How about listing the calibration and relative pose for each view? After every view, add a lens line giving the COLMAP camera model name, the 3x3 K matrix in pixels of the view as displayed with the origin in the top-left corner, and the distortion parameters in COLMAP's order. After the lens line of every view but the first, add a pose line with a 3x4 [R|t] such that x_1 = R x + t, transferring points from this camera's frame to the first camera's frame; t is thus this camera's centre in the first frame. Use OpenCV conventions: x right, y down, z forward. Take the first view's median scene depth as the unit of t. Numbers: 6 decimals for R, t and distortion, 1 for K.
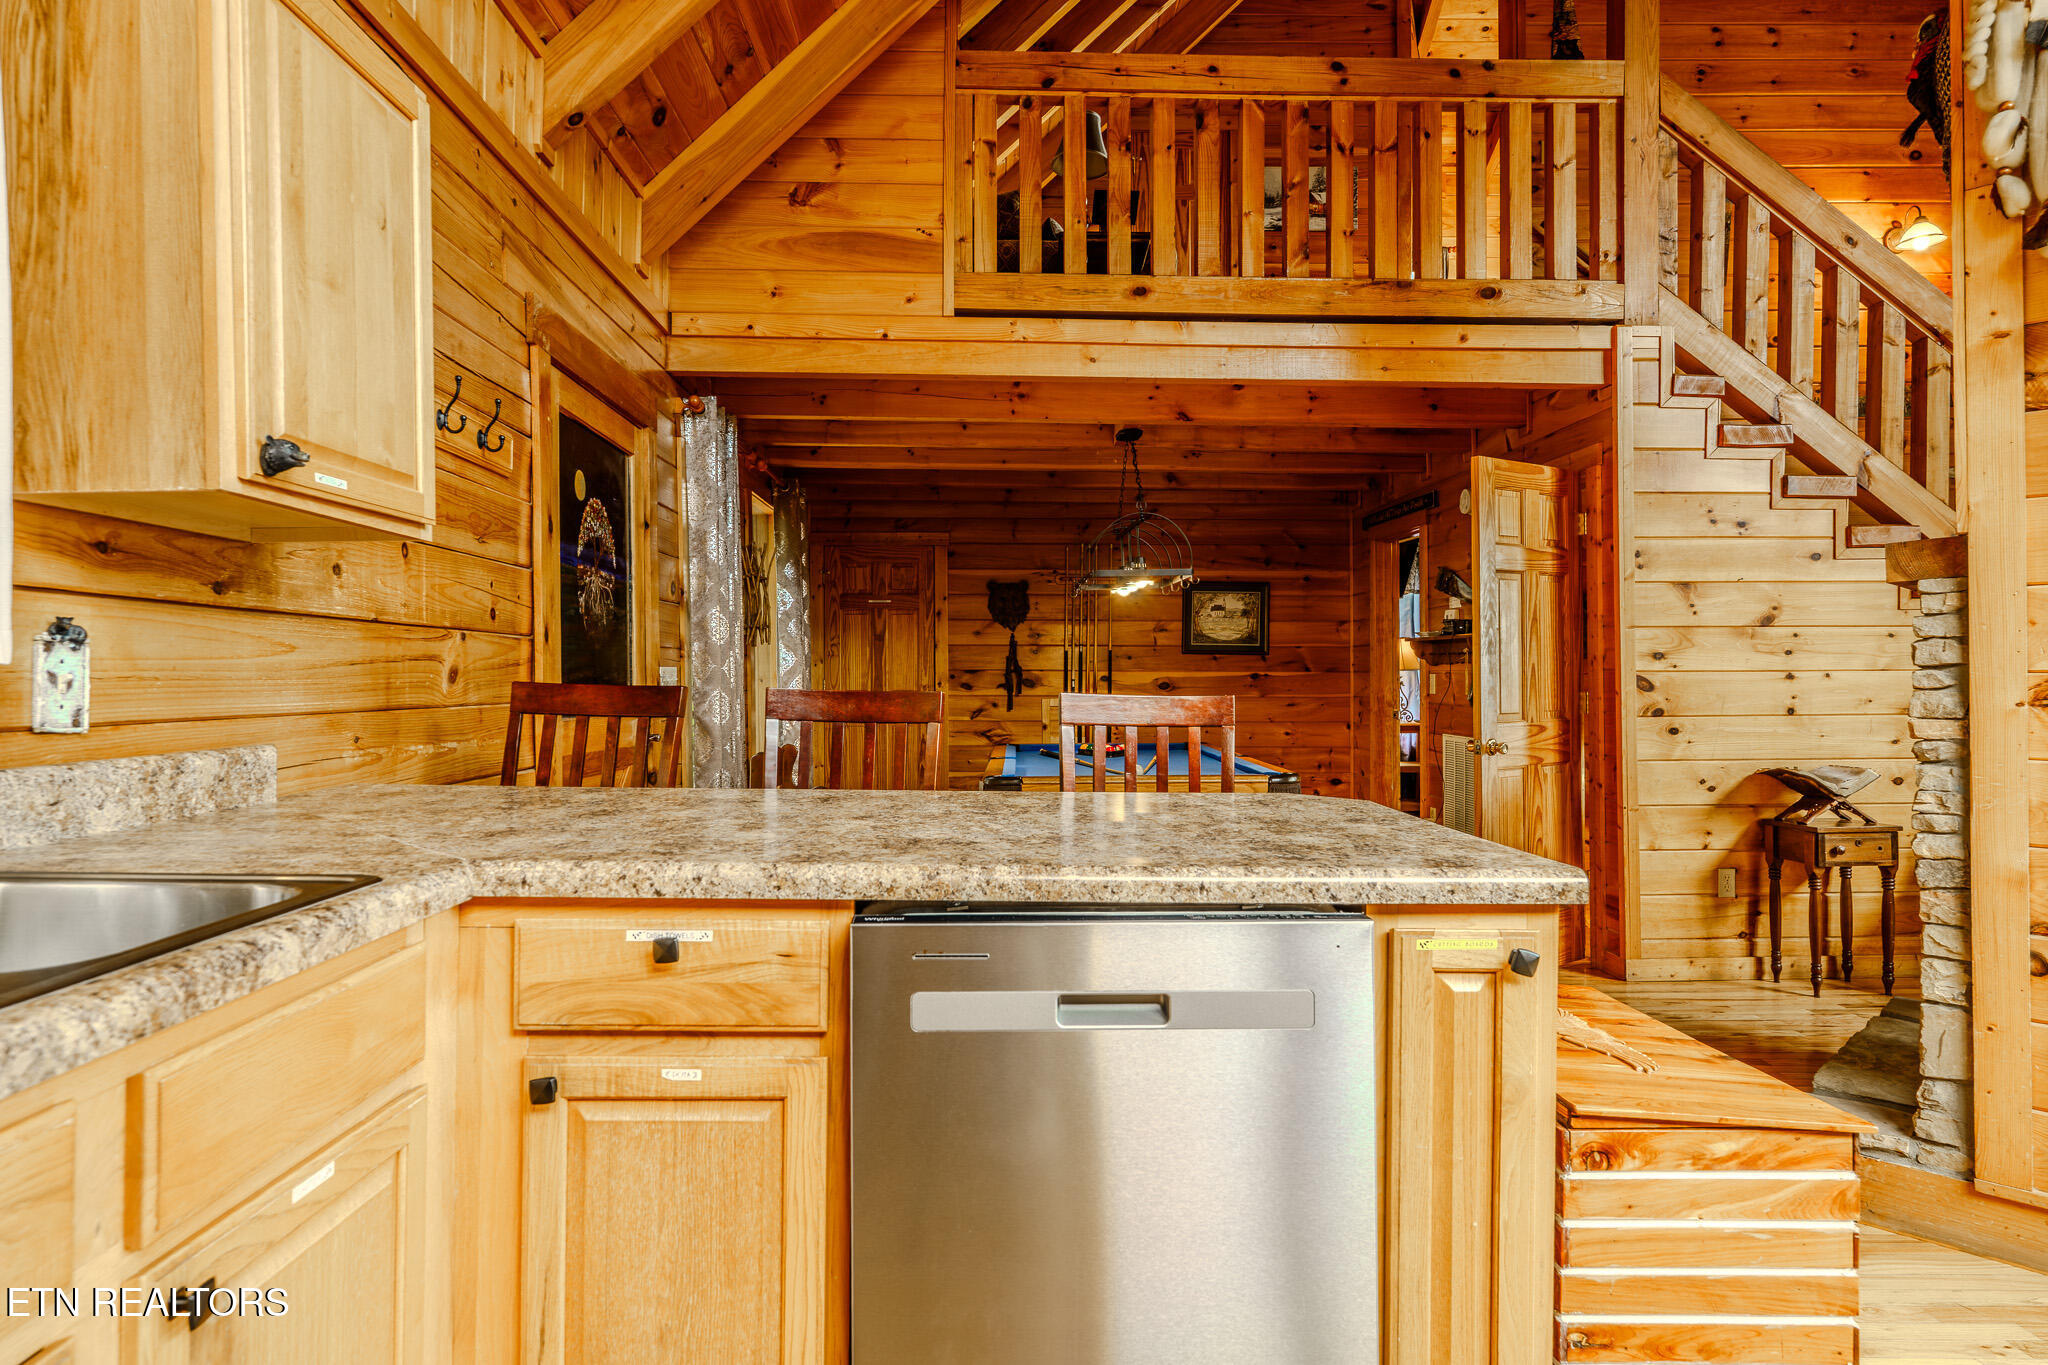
lens RADIAL K [[1138.5, 0, 1016.6], [0, 1138.5, 670.5], [0, 0, 1]] dist [-0.005101, 0.001906]
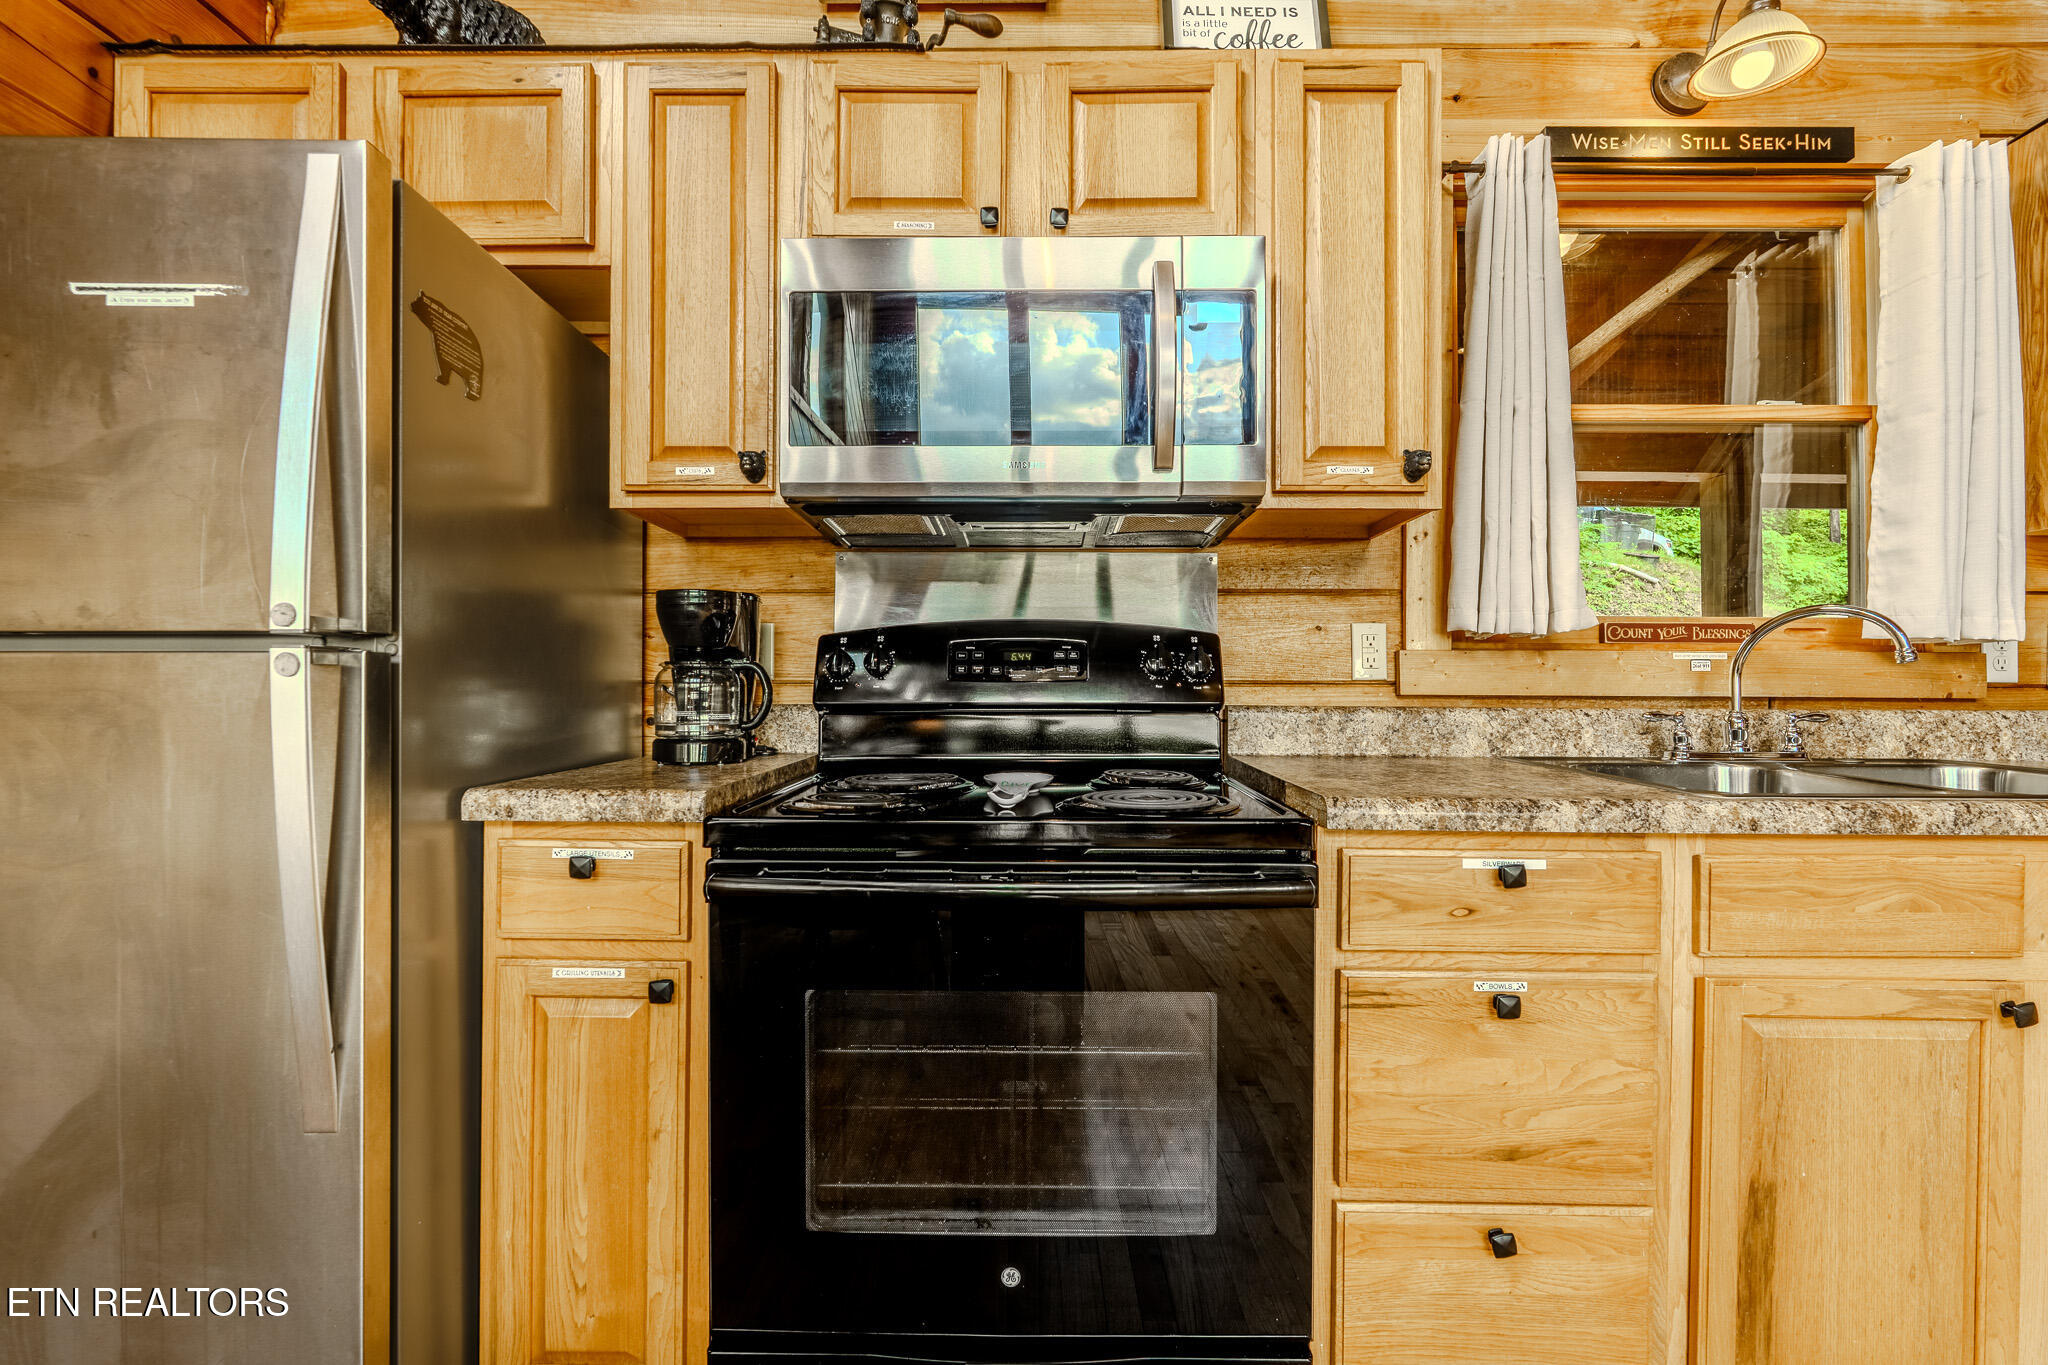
lens RADIAL K [[909.6, 0, 1016.1], [0, 909.6, 681.2], [0, 0, 1]] dist [-0.000018, -0.000648]
pose [[-0.035803, -0.003753, -0.999352, 0.384790], [-0.001056, 0.999993, -0.003718, 0.050907], [0.999358, 0.000923, -0.035807, -0.321767]]
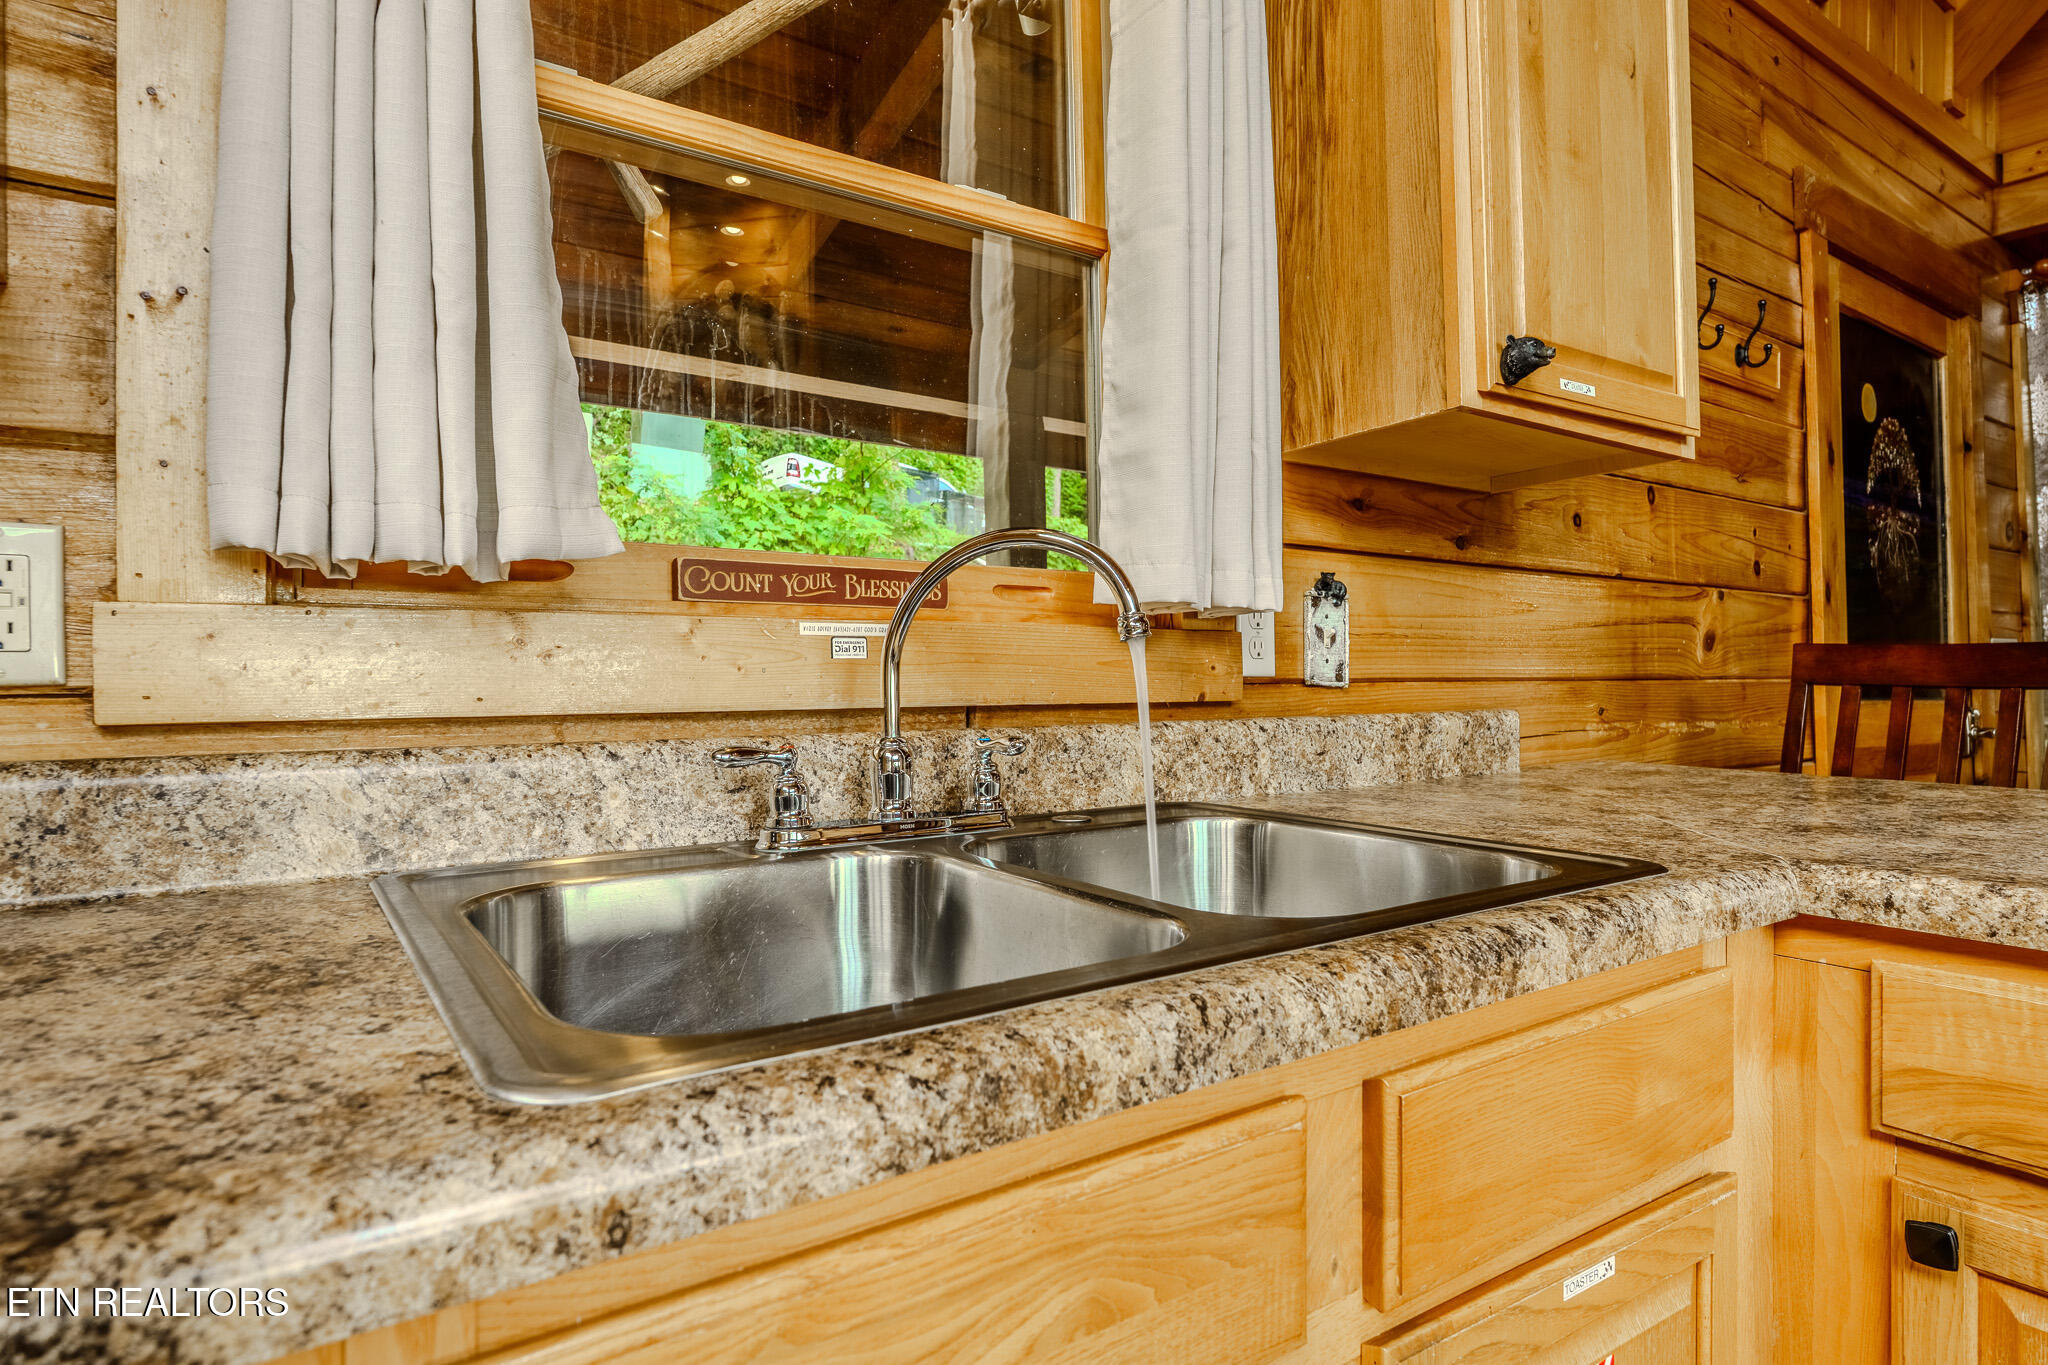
lens RADIAL K [[1112.2, 0, 1020.5], [0, 1112.2, 679.8], [0, 0, 1]] dist [0.004924, -0.001513]
pose [[0.548857, -0.009020, -0.835868, -0.158576], [0.013242, 0.999910, -0.002095, 0.049234], [0.835811, -0.009919, 0.548927, 0.224302]]
